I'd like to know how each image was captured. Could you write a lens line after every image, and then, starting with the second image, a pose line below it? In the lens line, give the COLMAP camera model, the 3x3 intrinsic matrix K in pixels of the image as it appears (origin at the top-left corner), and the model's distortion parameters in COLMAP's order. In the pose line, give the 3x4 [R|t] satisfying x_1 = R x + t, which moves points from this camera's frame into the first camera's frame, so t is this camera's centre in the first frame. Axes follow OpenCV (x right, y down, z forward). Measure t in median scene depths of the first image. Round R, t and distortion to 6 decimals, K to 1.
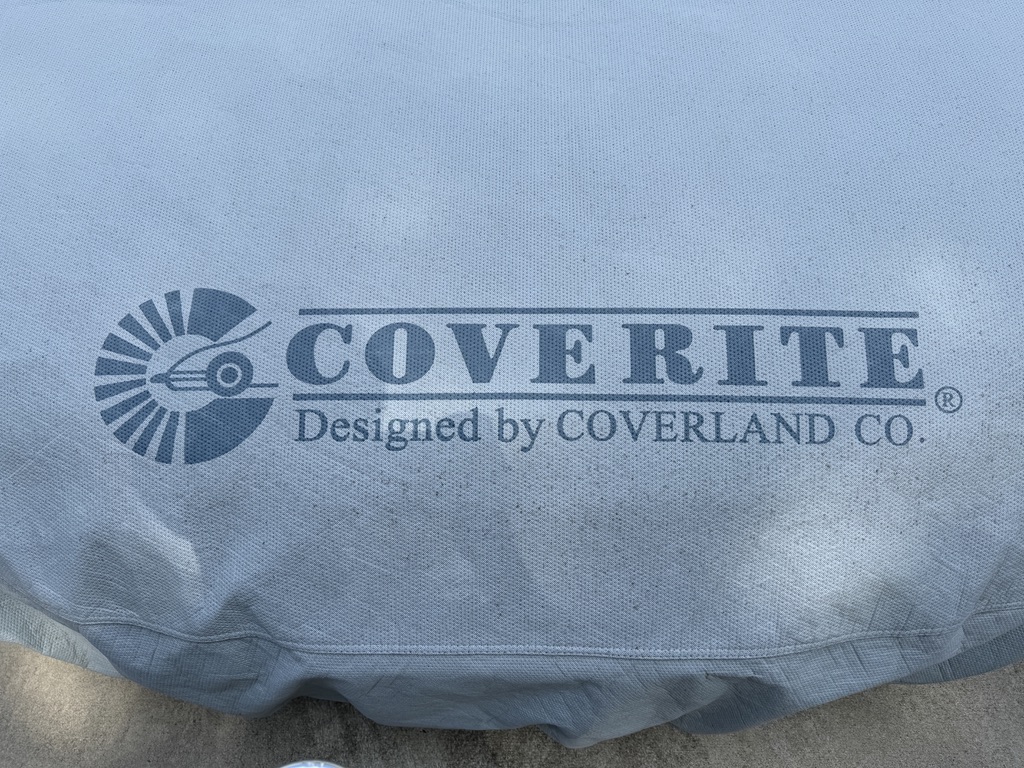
lens RADIAL K [[709.1, 0, 512.0], [0, 709.1, 411.0], [0, 0, 1]] dist [0.129831, -0.268715]
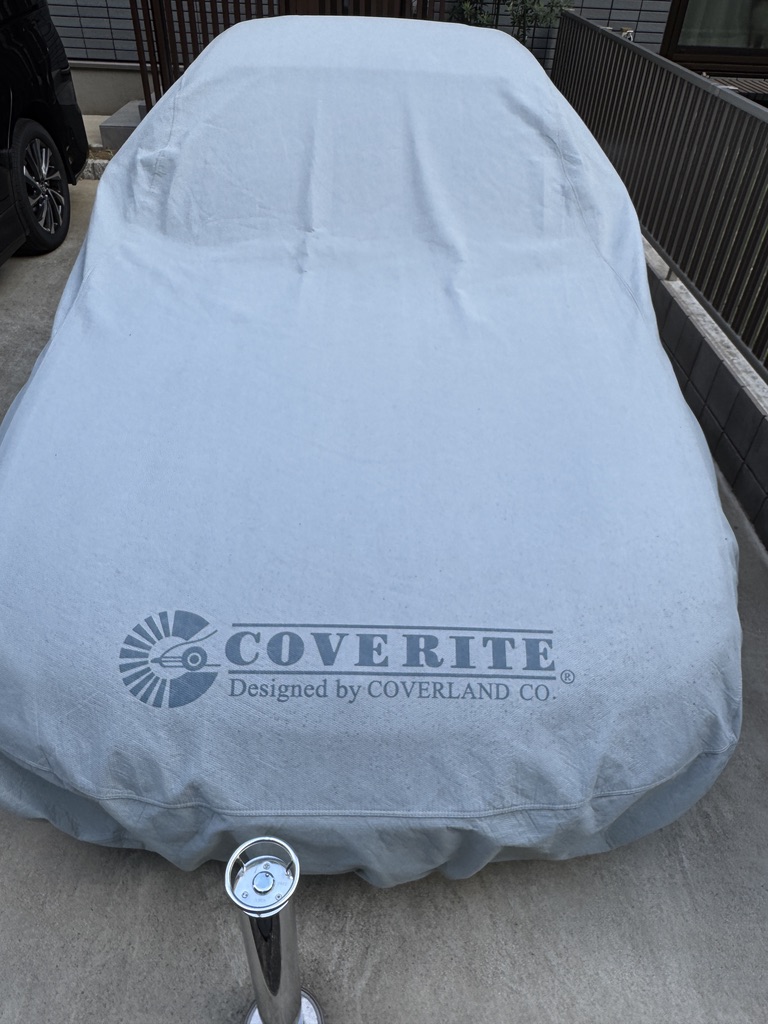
lens RADIAL K [[706.5, 0, 382.5], [0, 706.5, 517.2], [0, 0, 1]] dist [-0.006610, 0.001115]
pose [[0.998185, 0.020567, 0.056601, -0.014006], [-0.010992, 0.986309, -0.164543, -0.121031], [-0.059210, 0.163622, 0.984745, -0.929854]]
